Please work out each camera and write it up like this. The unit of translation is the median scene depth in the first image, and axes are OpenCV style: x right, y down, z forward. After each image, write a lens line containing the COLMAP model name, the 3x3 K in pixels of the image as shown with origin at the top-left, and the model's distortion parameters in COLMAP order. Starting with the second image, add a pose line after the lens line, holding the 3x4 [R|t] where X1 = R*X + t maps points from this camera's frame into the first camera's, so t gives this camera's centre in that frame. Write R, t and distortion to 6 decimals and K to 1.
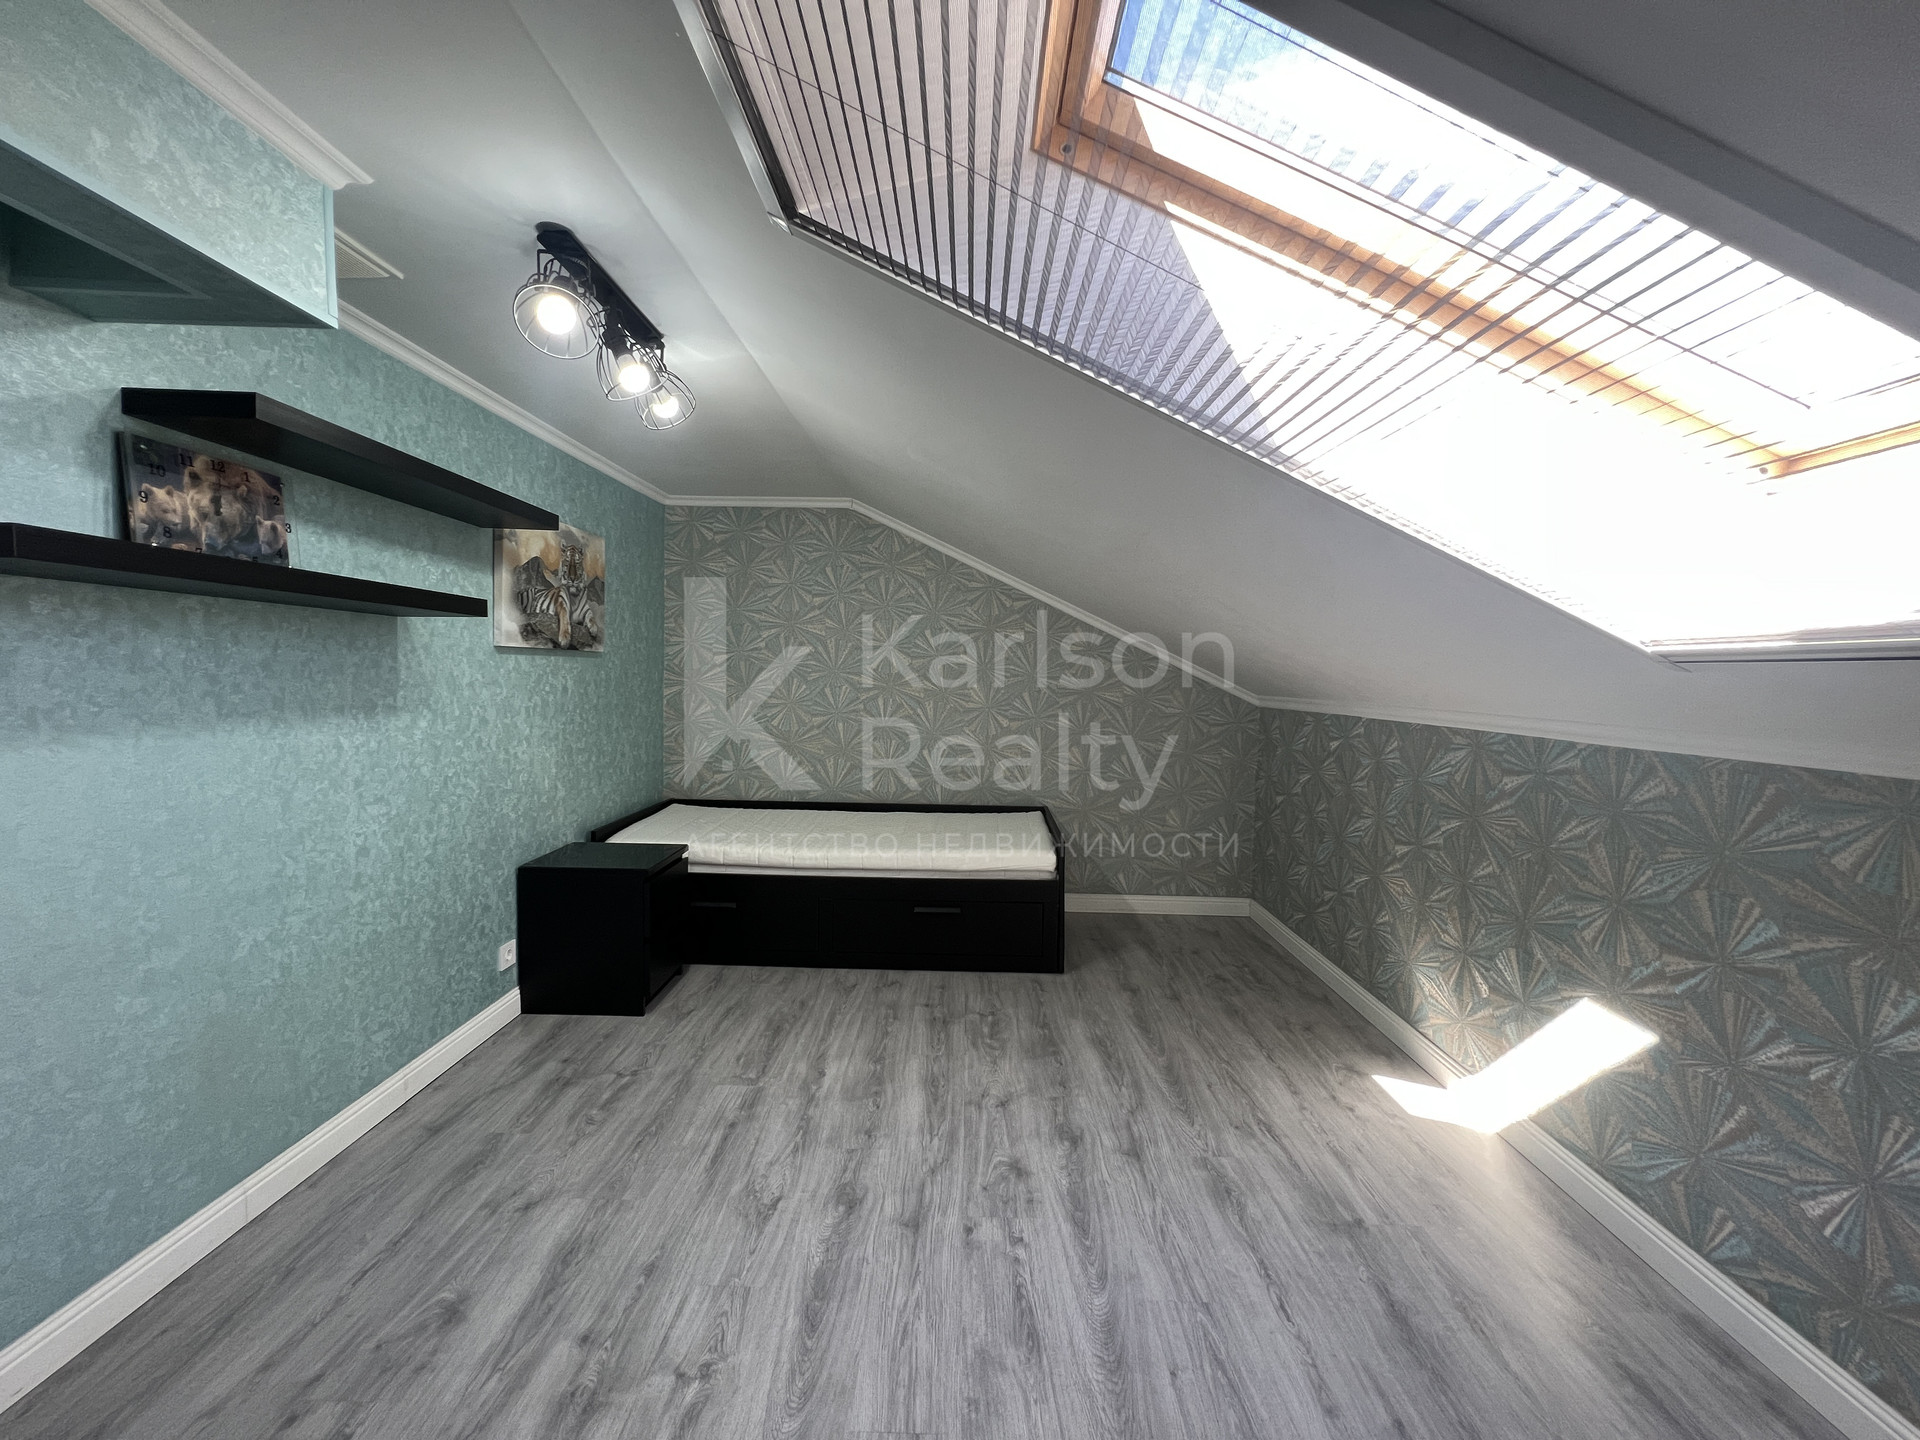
lens RADIAL K [[778.2, 0, 948.7], [0, 778.2, 713.1], [0, 0, 1]] dist [-0.004419, 0.001539]
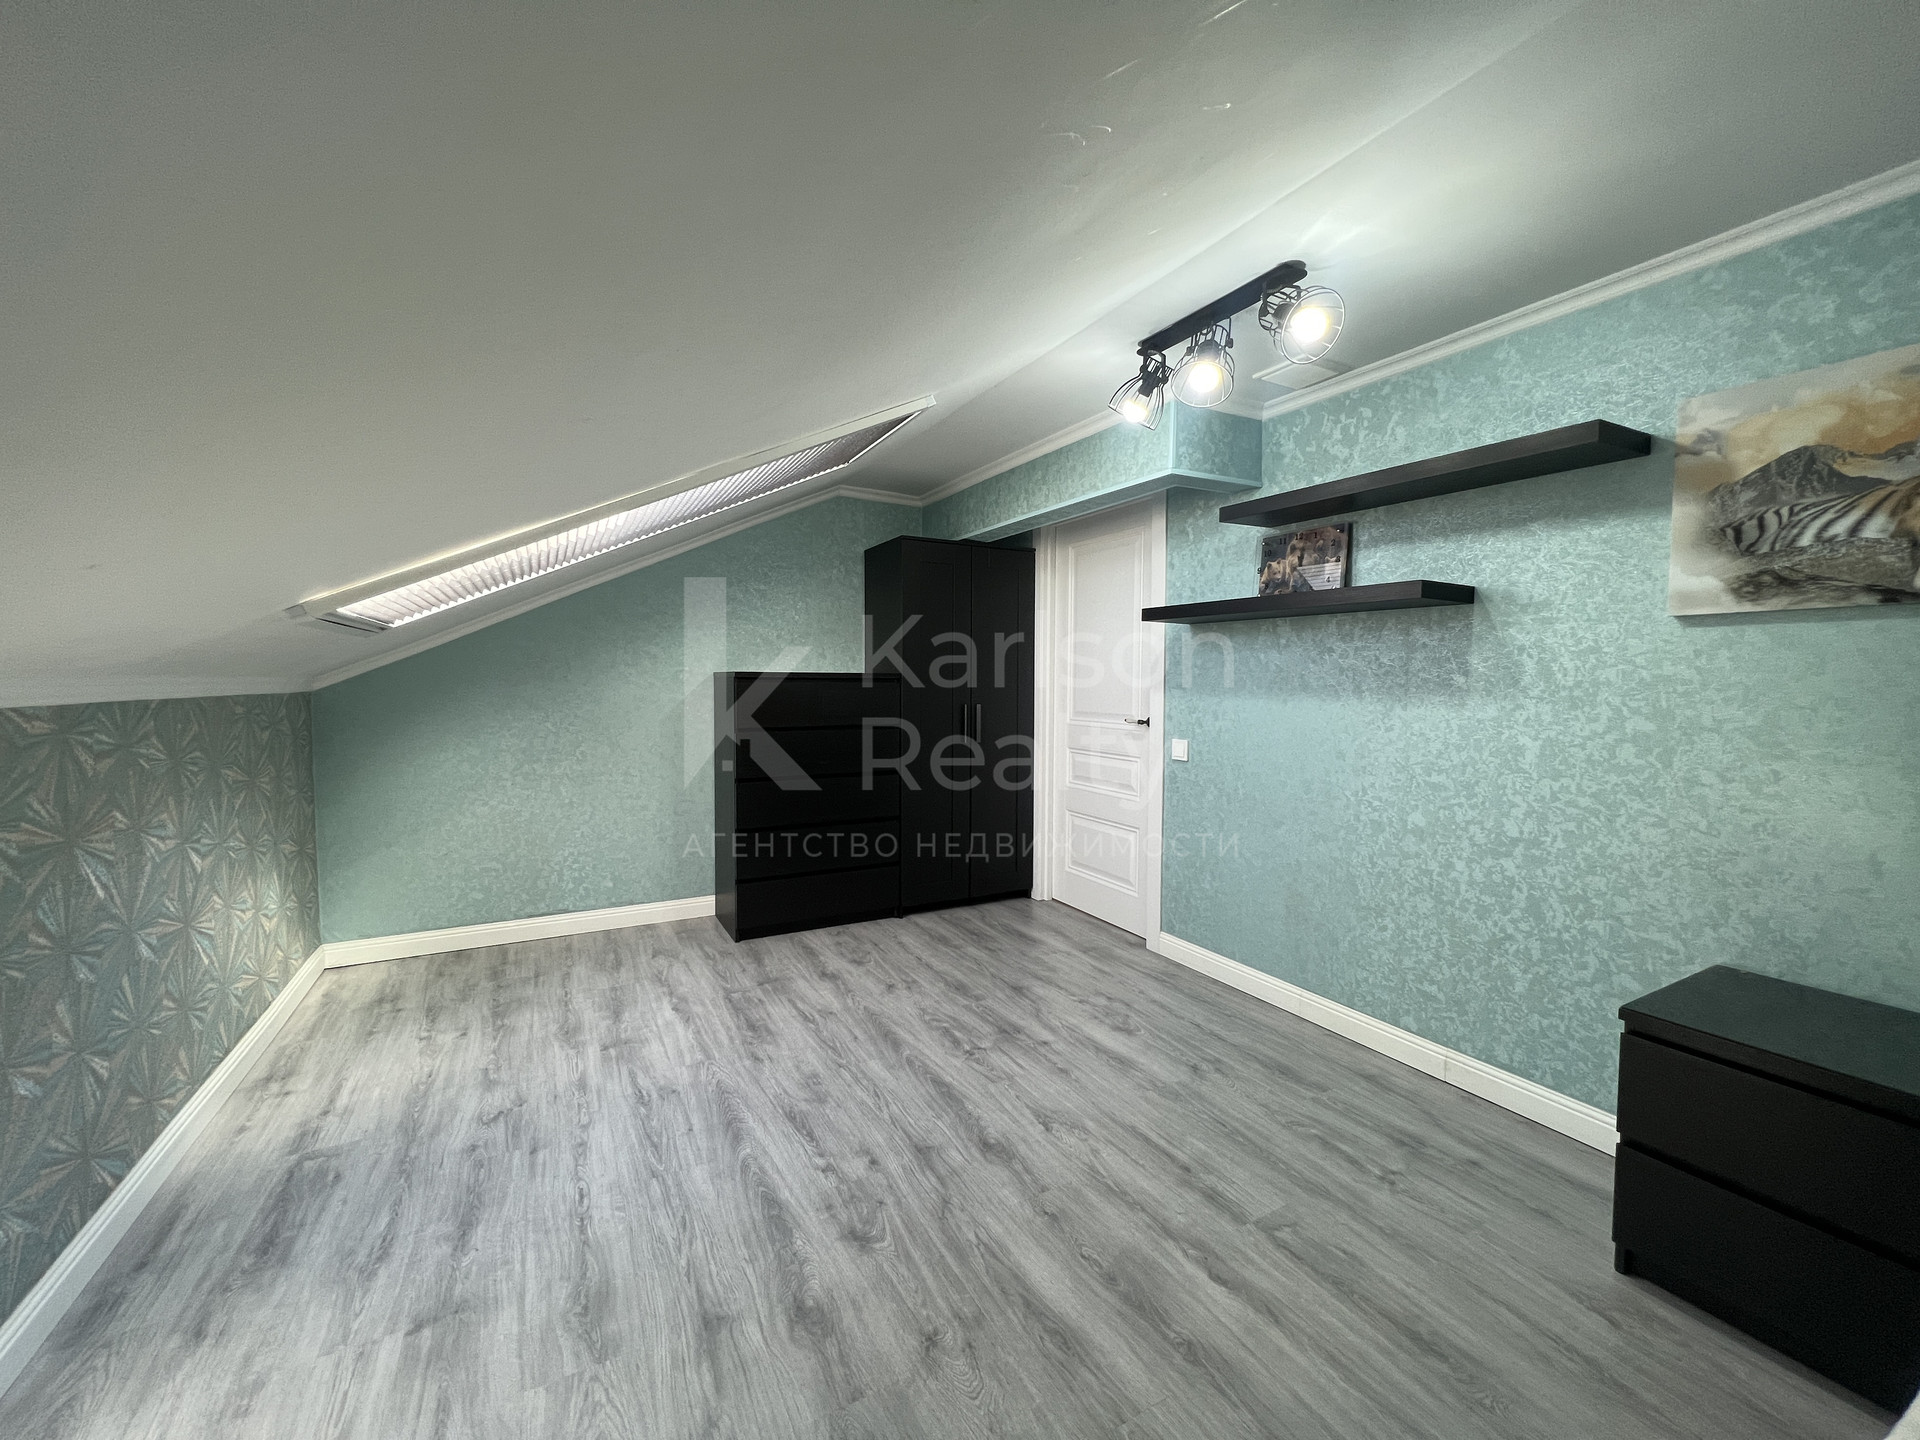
lens RADIAL K [[778.2, 0, 959.4], [0, 778.2, 709.2], [0, 0, 1]] dist [-0.004419, 0.001539]
pose [[-0.870839, -0.002637, -0.491561, 0.362681], [-0.045408, 0.996142, 0.075100, -0.033511], [0.489467, 0.087721, -0.867599, 1.554544]]
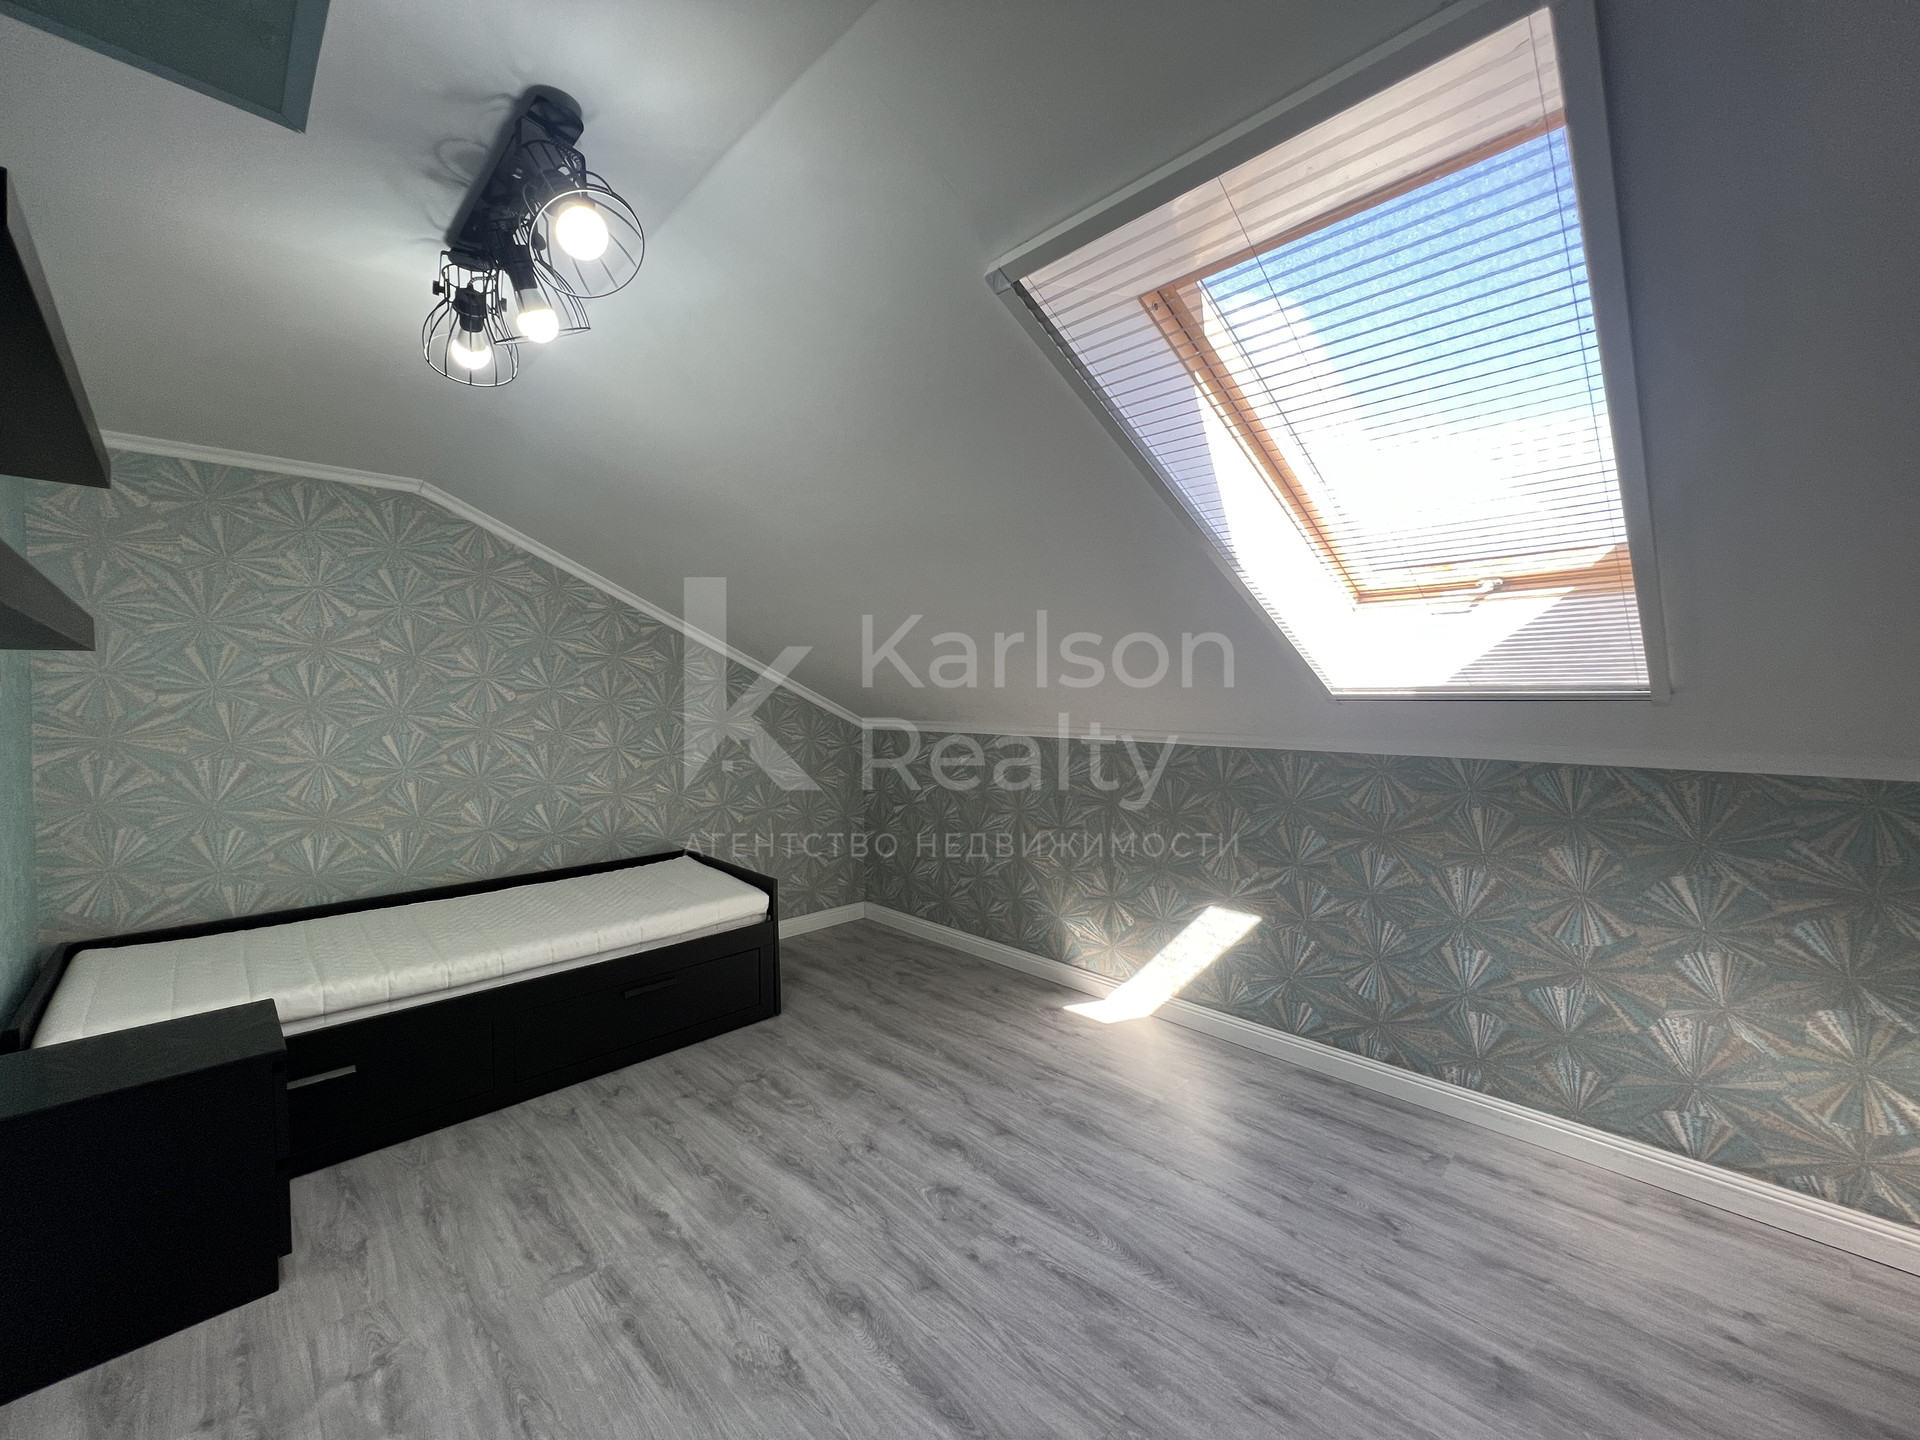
lens RADIAL K [[778.2, 0, 966.3], [0, 778.2, 711.0], [0, 0, 1]] dist [-0.004419, 0.001539]
pose [[0.695052, -0.038862, 0.717908, -0.560476], [0.053869, 0.998546, 0.001900, -0.052108], [-0.716939, 0.037352, 0.696135, 0.207477]]
